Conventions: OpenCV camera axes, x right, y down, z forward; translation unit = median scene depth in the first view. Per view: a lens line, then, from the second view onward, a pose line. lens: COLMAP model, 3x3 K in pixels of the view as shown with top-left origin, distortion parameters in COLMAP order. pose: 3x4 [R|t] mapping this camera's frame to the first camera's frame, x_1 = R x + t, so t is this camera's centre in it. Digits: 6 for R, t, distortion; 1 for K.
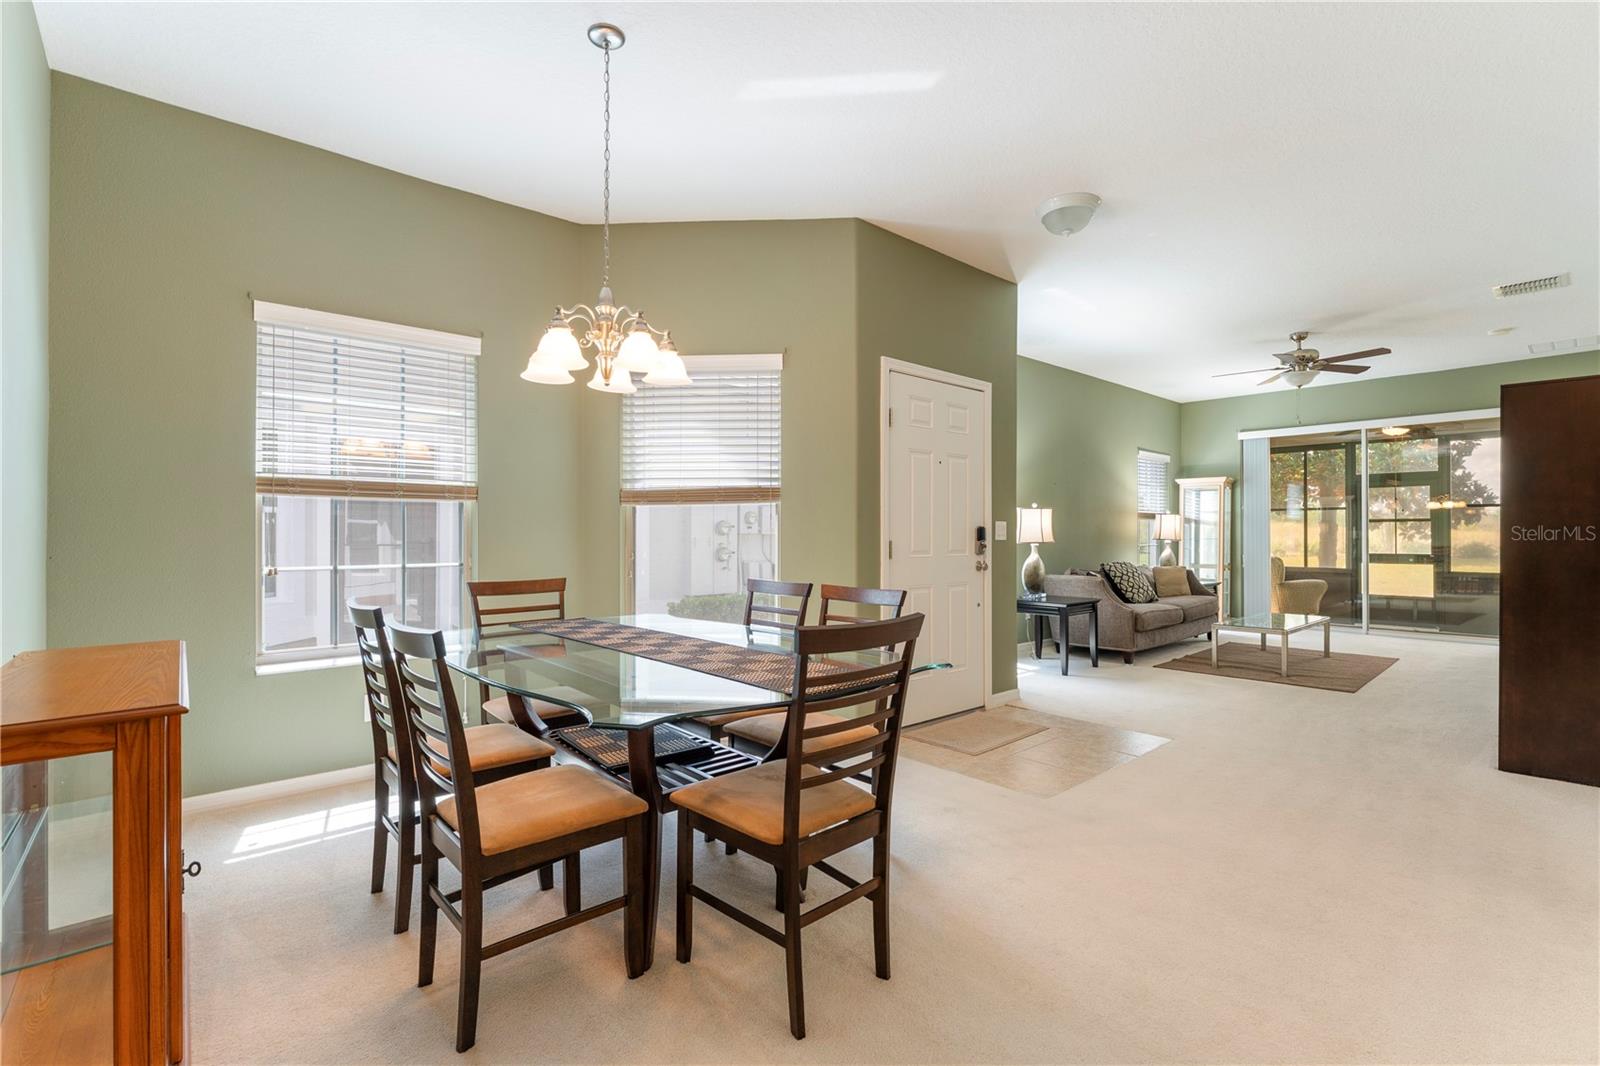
lens RADIAL K [[717.7, 0, 800.6], [0, 717.7, 529.4], [0, 0, 1]] dist [-0.001303, -0.000197]
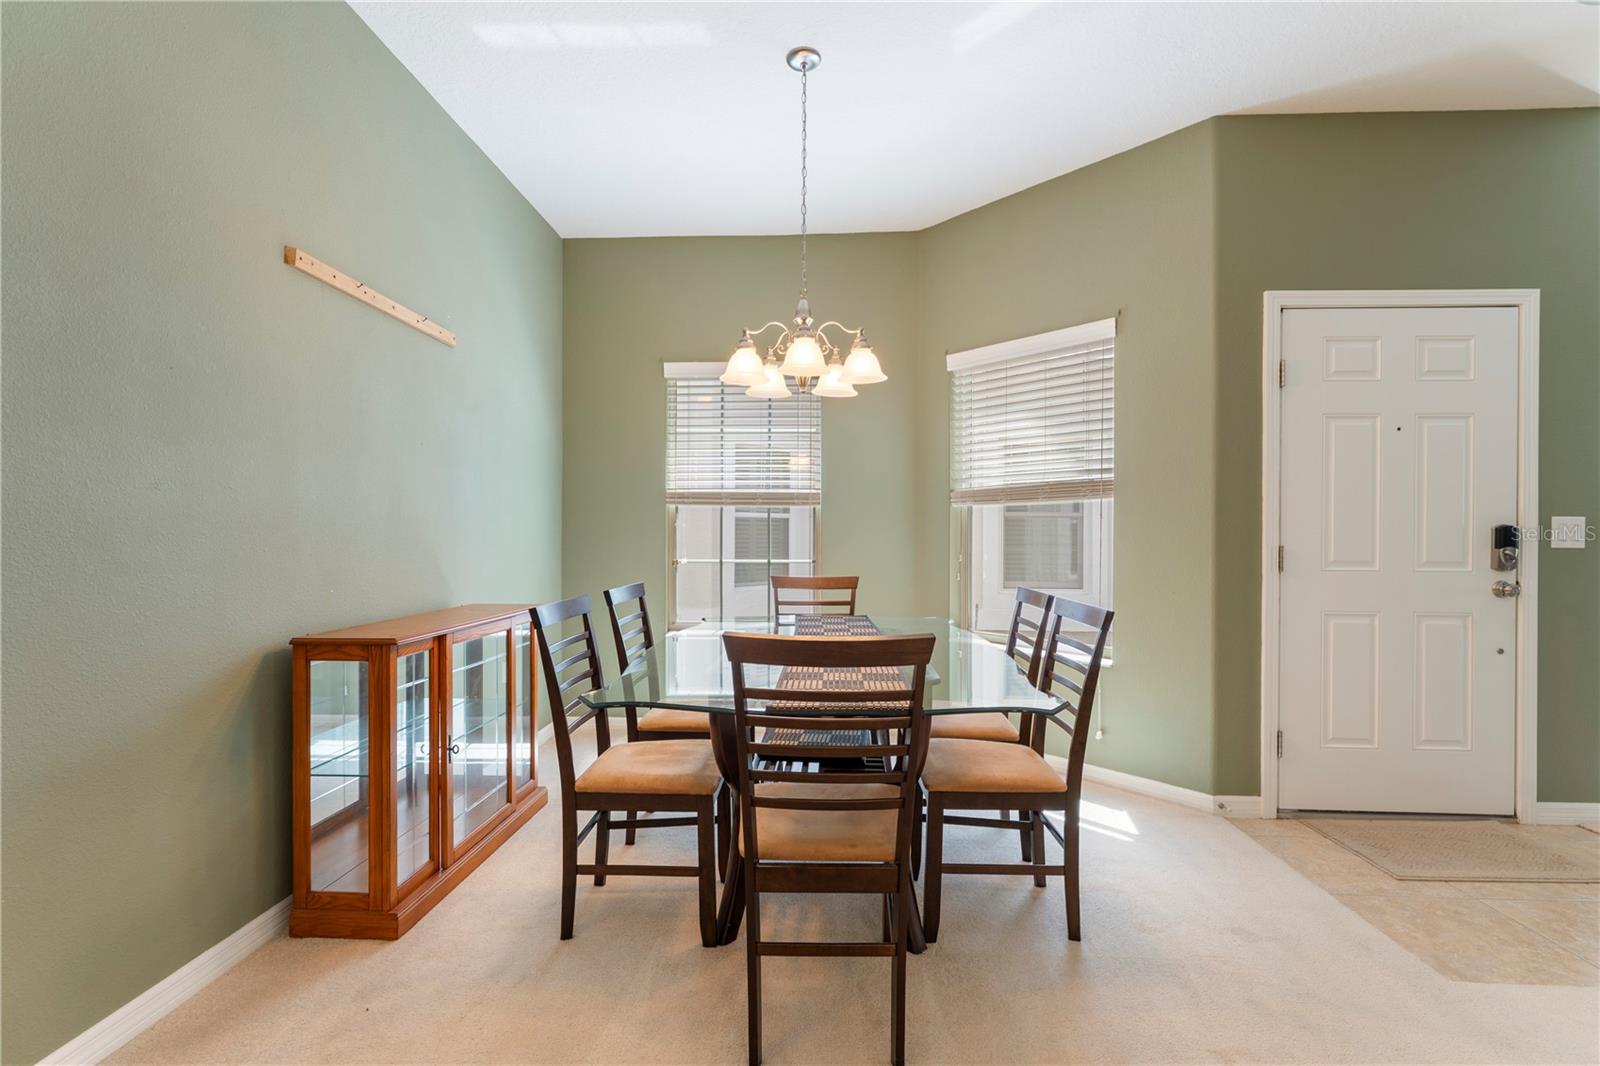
lens RADIAL K [[717.7, 0, 799.7], [0, 717.7, 536.1], [0, 0, 1]] dist [-0.001303, -0.000197]
pose [[0.716881, 0.003485, -0.697187, 0.309668], [0.000467, 0.999985, 0.005479, 0.001931], [0.697195, -0.004254, 0.716869, 0.164522]]
